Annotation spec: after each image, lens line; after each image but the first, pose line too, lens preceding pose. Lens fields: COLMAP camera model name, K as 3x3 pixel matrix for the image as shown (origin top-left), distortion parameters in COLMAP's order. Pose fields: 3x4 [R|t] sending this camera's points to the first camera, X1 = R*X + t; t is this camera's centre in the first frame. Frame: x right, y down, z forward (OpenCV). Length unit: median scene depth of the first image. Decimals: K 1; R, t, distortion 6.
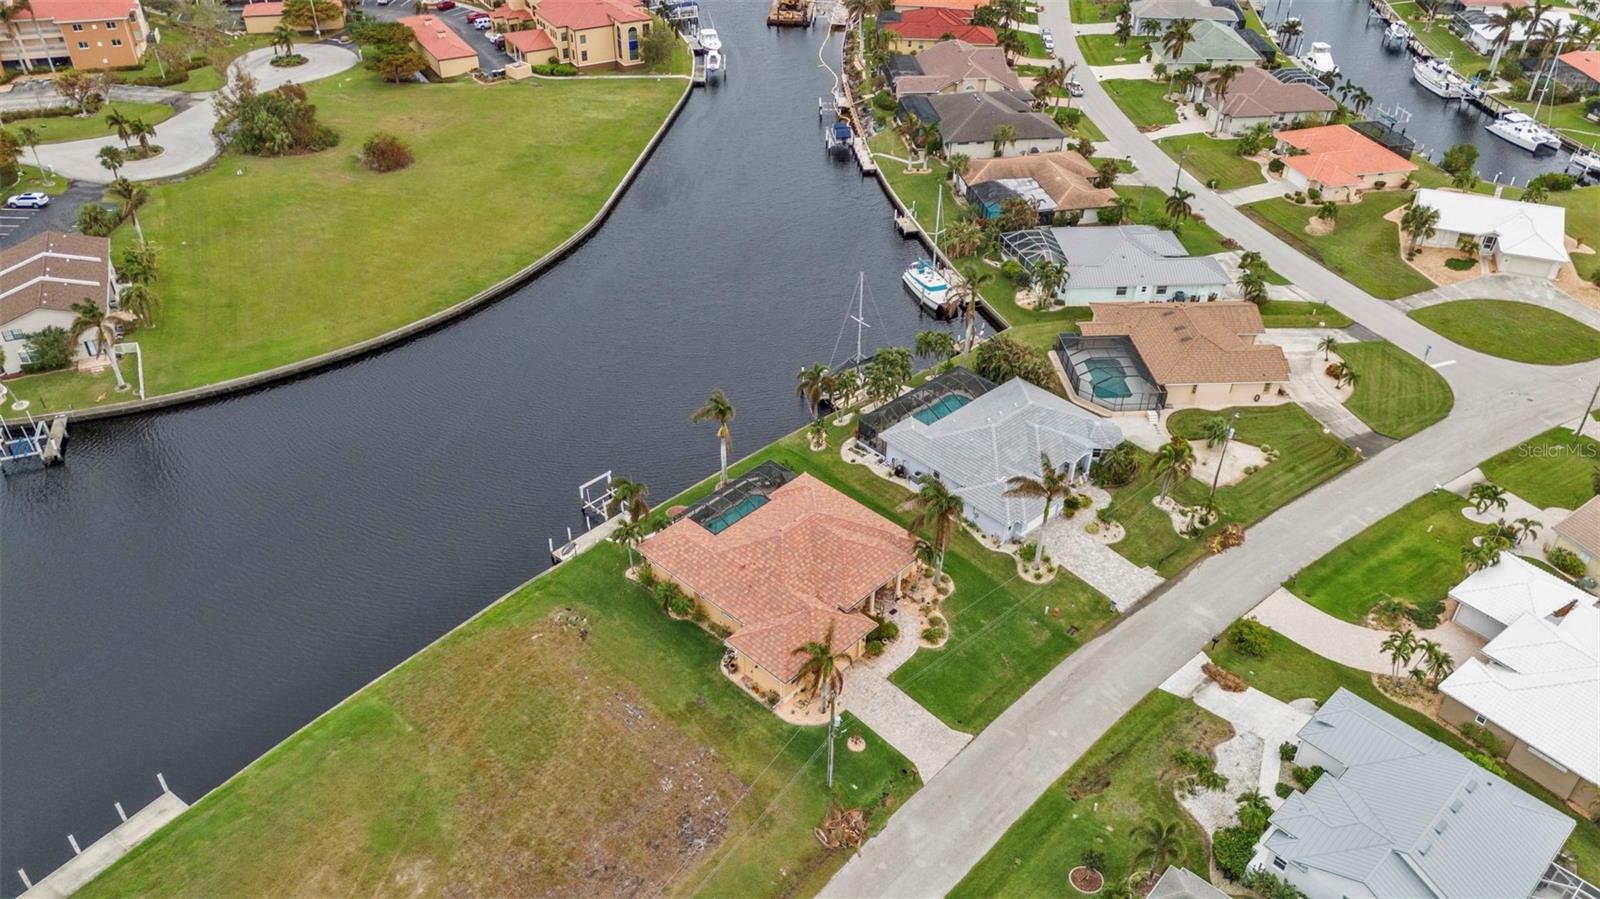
lens RADIAL K [[1173.2, 0, 800.3], [0, 1173.2, 455.6], [0, 0, 1]] dist [0.075467, -0.072139]
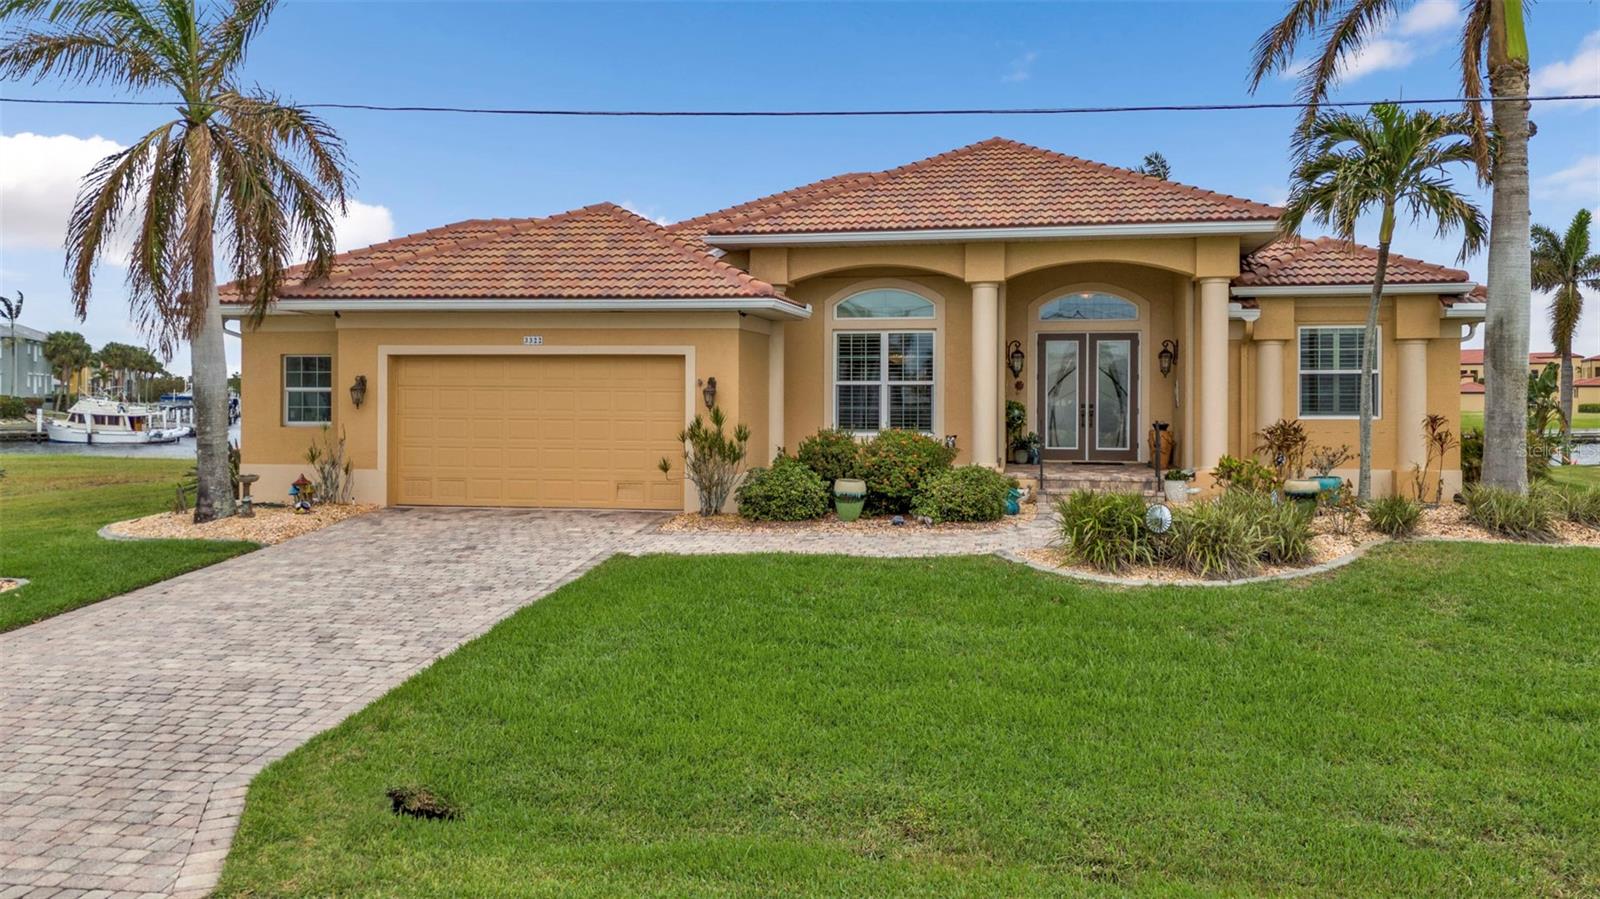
lens RADIAL K [[1173.2, 0, 854.5], [0, 1173.2, 434.6], [0, 0, 1]] dist [0.075467, -0.072139]
pose [[0.577546, 0.015390, -0.816213, 0.190031], [-0.477126, 0.817644, -0.322194, 0.186752], [0.662413, 0.575519, 0.479570, 0.830517]]
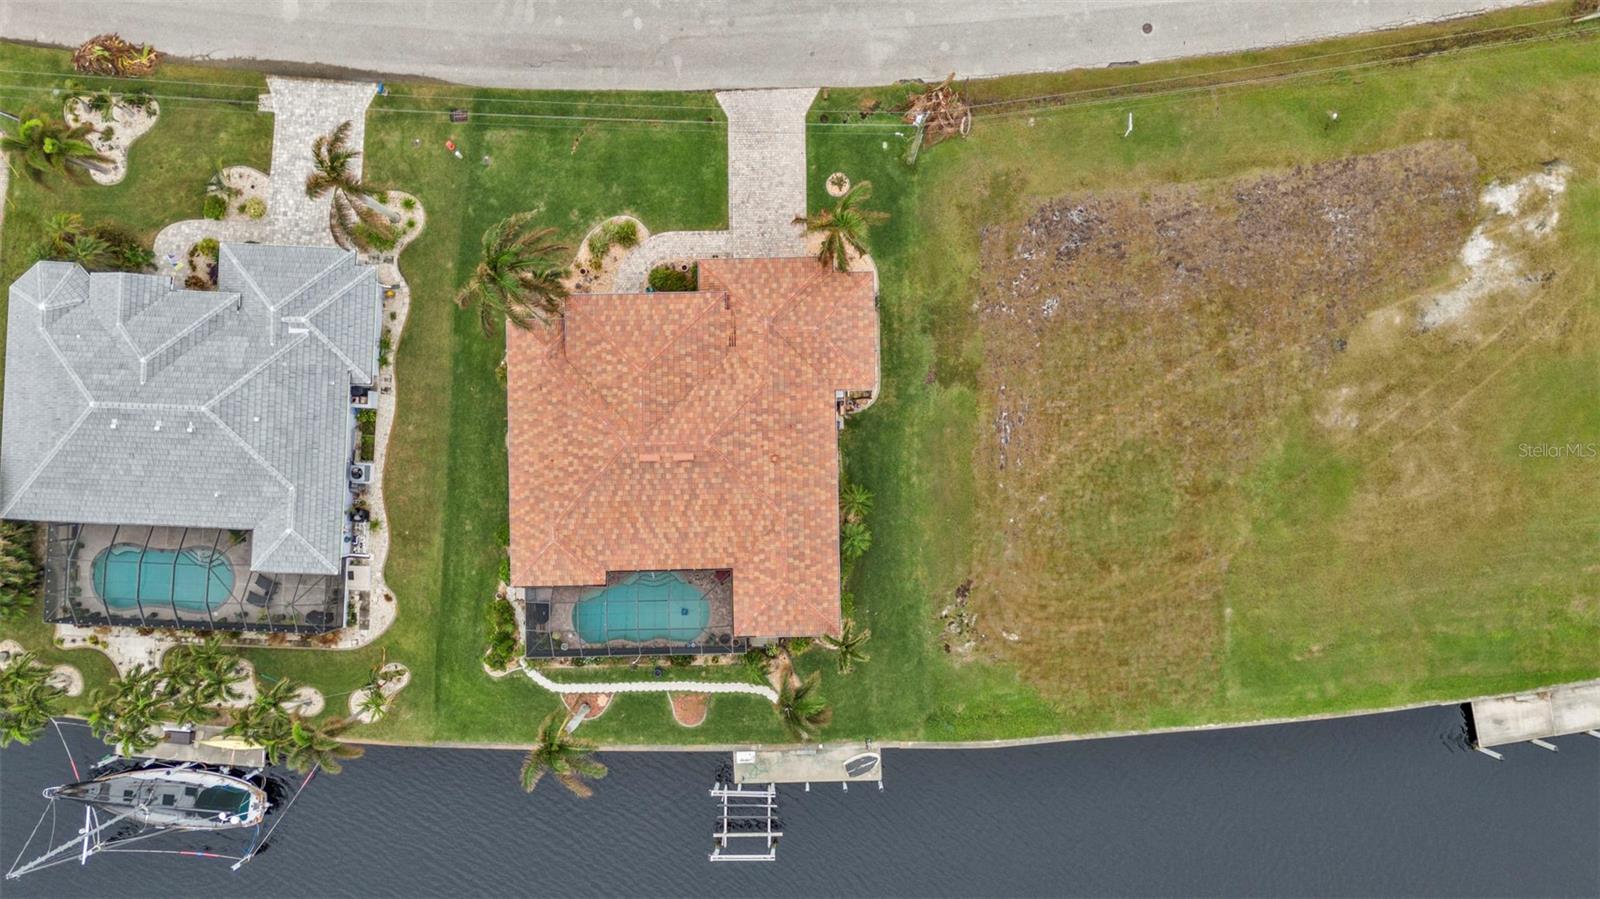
lens RADIAL K [[1173.2, 0, 804.3], [0, 1173.2, 437.8], [0, 0, 1]] dist [0.075467, -0.072139]
pose [[-0.700679, -0.713458, 0.005109, -0.050834], [0.422237, -0.408882, 0.809031, -0.389743], [-0.575121, 0.569029, 0.587743, 0.542581]]
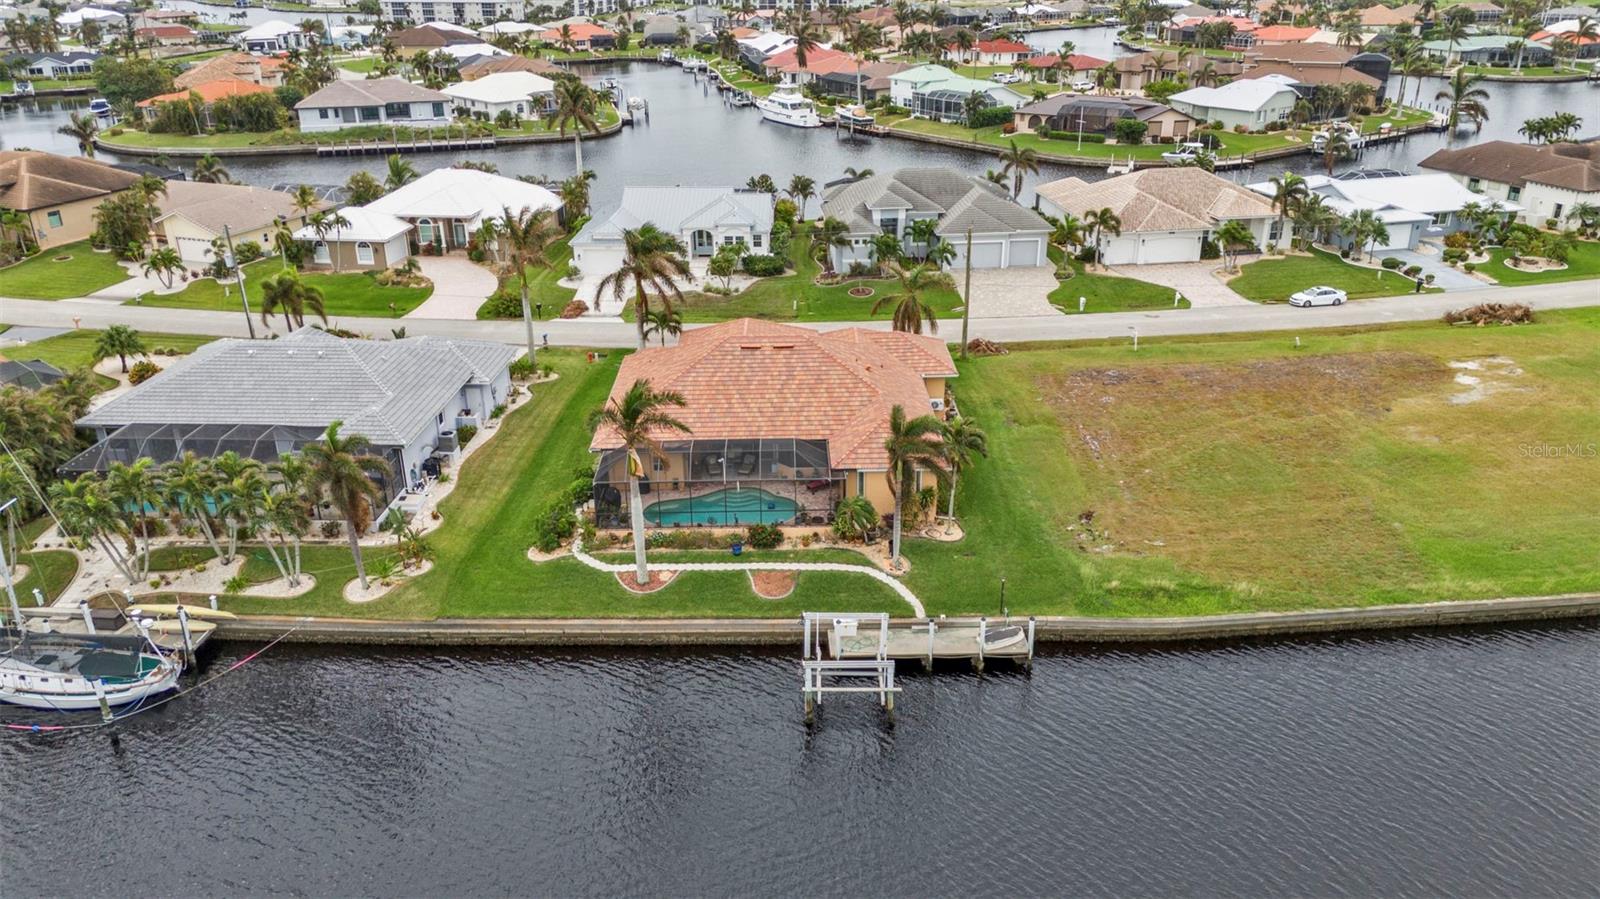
lens RADIAL K [[1173.2, 0, 795.9], [0, 1173.2, 464.8], [0, 0, 1]] dist [0.075467, -0.072139]
pose [[-0.696132, -0.297789, 0.653240, -0.440645], [0.426681, 0.560153, 0.710051, -0.342908], [-0.577359, 0.773014, -0.262879, 1.138932]]
